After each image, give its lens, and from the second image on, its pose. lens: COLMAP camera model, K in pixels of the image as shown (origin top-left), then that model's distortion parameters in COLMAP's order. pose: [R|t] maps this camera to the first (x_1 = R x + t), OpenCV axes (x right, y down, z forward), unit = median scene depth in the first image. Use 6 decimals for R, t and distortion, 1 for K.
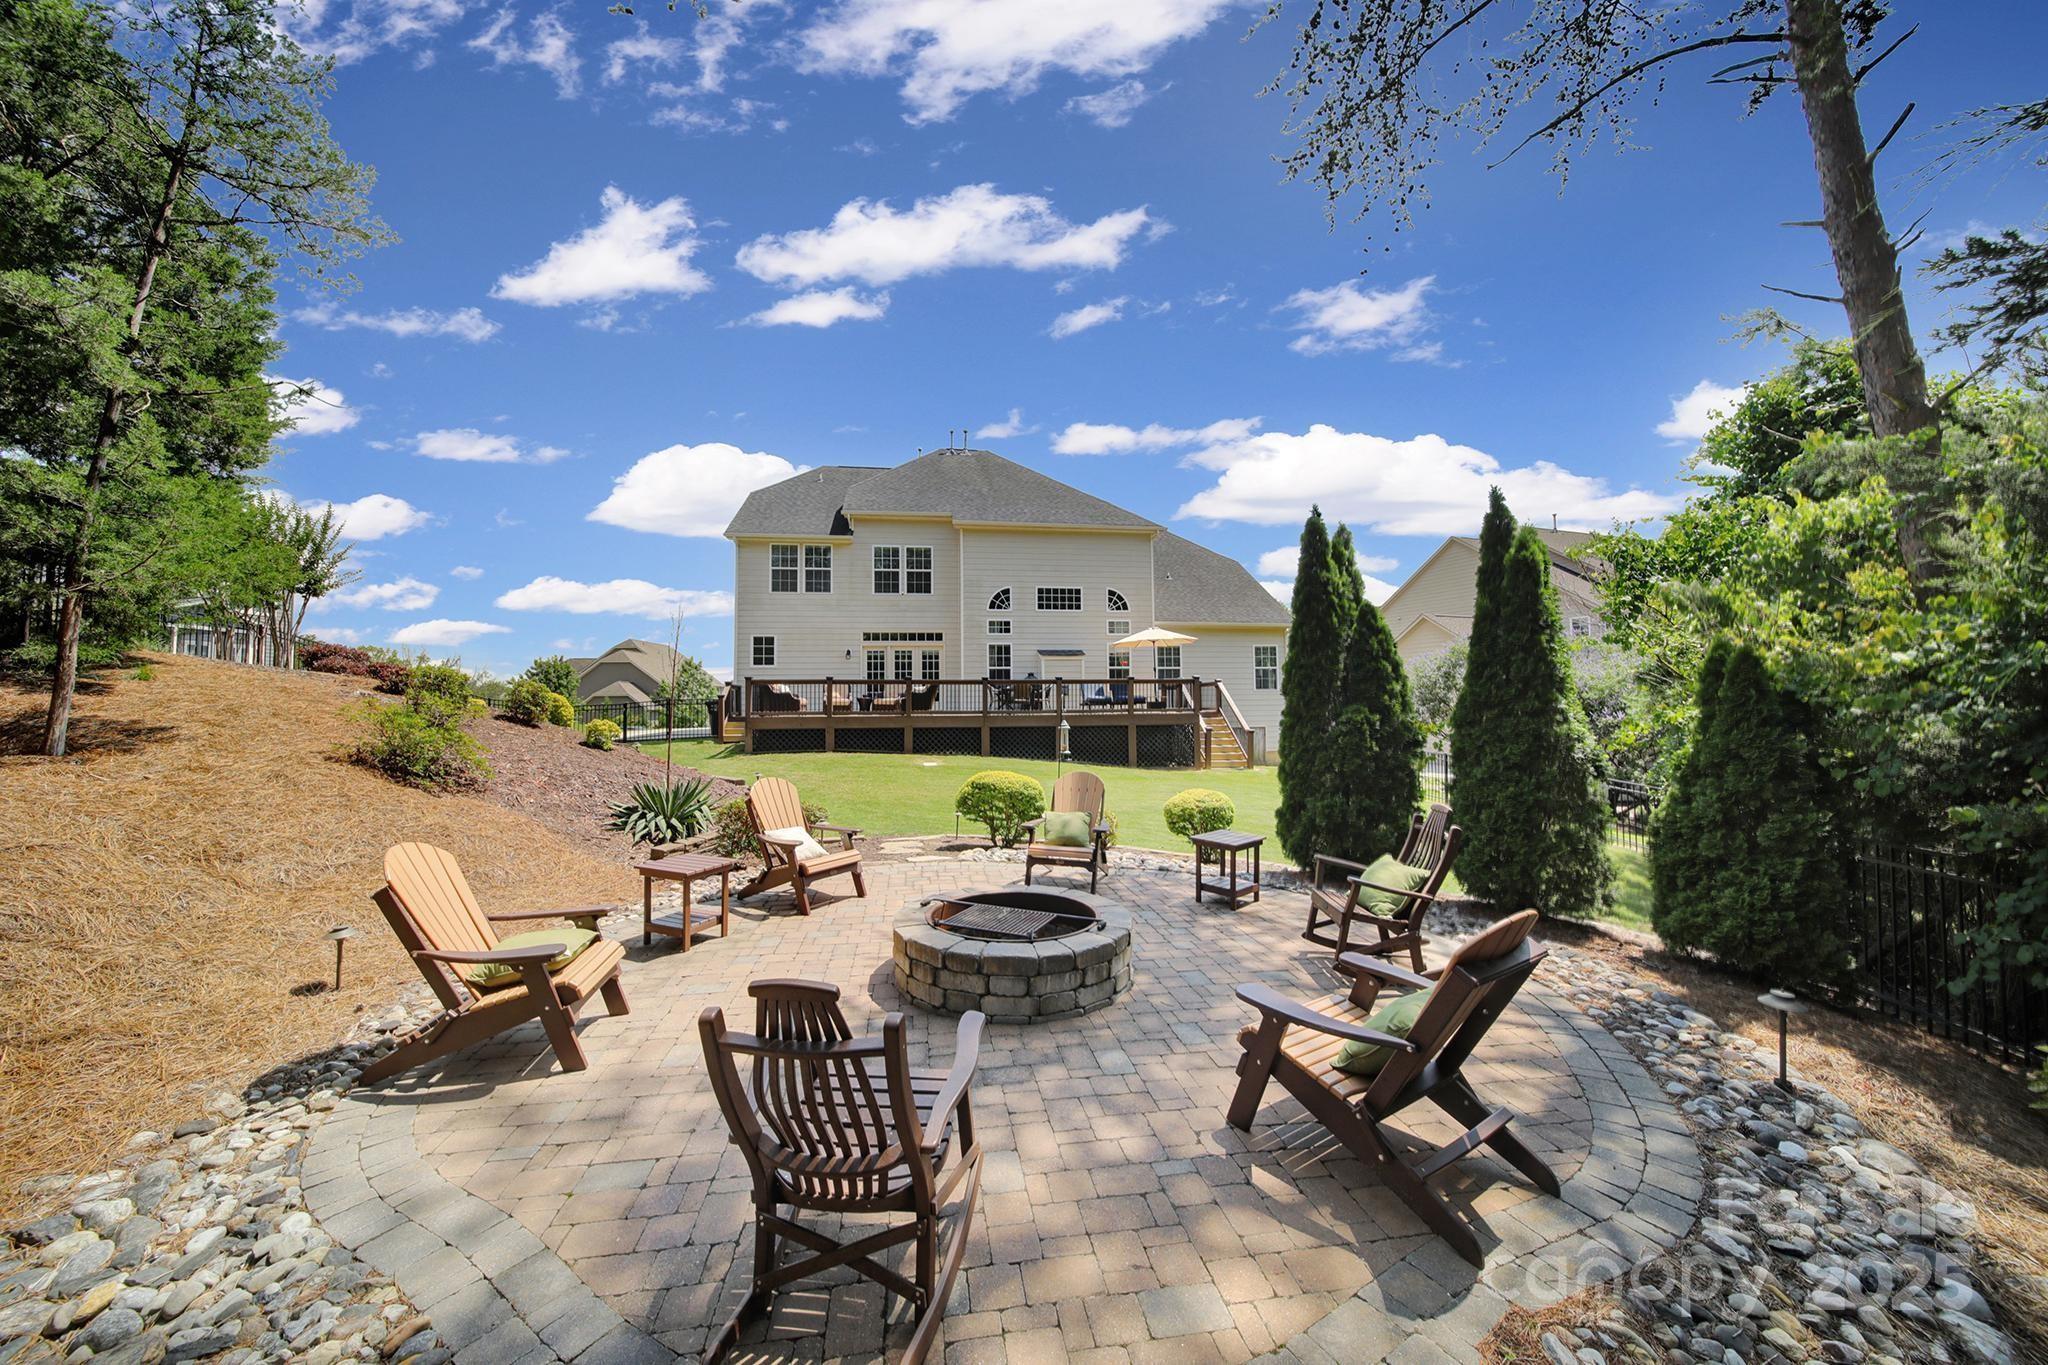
lens RADIAL K [[728.2, 0, 1015.8], [0, 728.2, 667.7], [0, 0, 1]] dist [-0.005593, -0.000490]
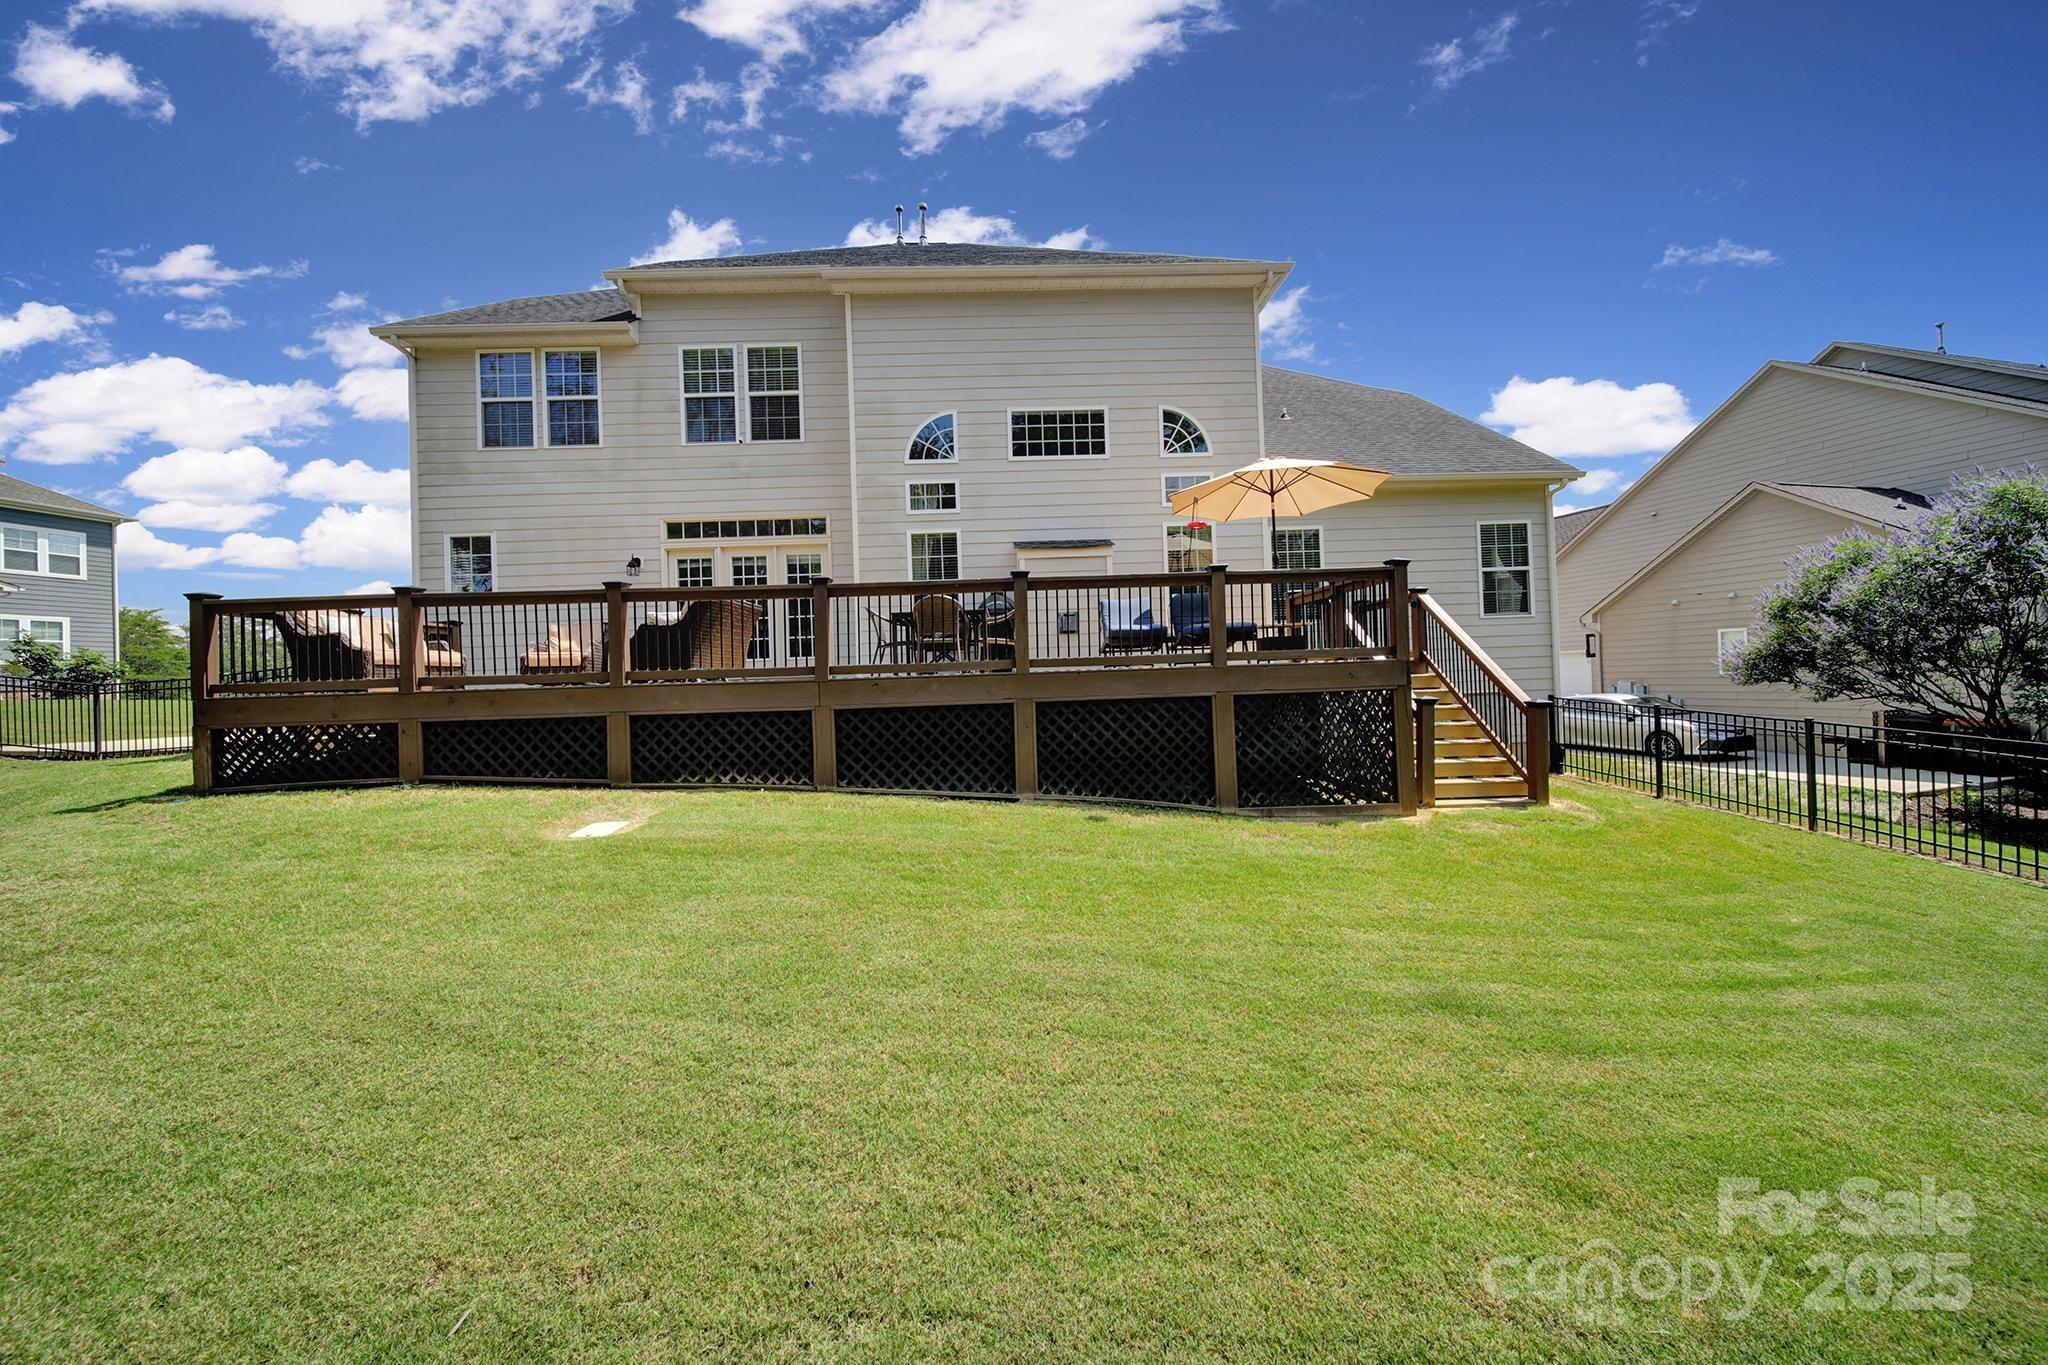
lens RADIAL K [[728.2, 0, 1015.8], [0, 728.2, 667.7], [0, 0, 1]] dist [-0.005593, -0.000490]
pose [[0.993816, -0.026773, -0.107762, 0.079717], [0.031026, 0.998797, 0.037984, 0.039883], [0.106616, -0.041092, 0.993451, 0.522040]]
